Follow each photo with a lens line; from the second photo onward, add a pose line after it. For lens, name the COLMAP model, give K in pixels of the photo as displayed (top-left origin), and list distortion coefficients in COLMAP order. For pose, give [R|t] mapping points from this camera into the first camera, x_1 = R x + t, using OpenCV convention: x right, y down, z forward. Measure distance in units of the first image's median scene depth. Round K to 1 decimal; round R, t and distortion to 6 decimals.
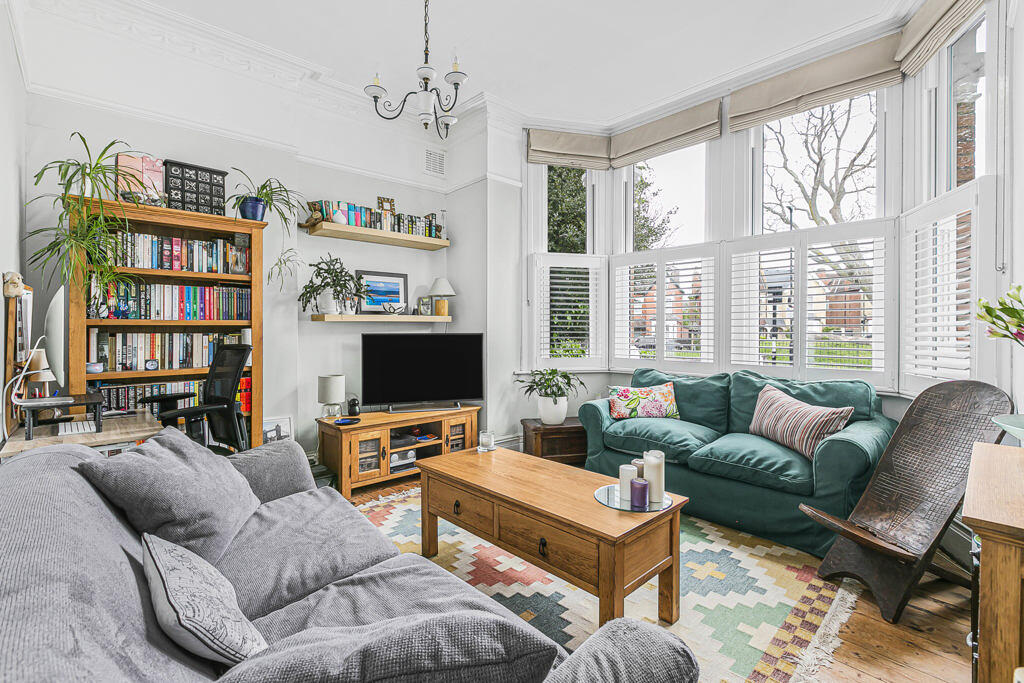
lens RADIAL K [[461.6, 0, 505.4], [0, 461.6, 336.0], [0, 0, 1]] dist [0.002340, 0.000970]
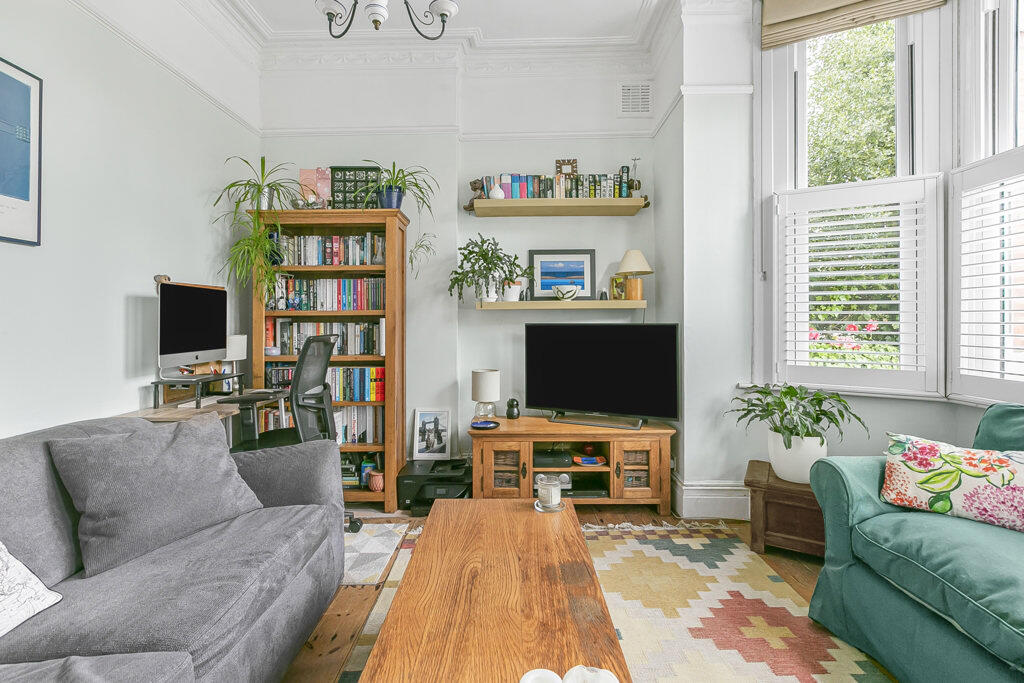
lens RADIAL K [[461.6, 0, 522.0], [0, 461.6, 322.5], [0, 0, 1]] dist [0.002340, 0.000970]
pose [[0.735707, 0.004210, -0.677286, 0.283135], [-0.006722, 0.999977, -0.001087, -0.006483], [0.677266, 0.005352, 0.735719, 0.391982]]
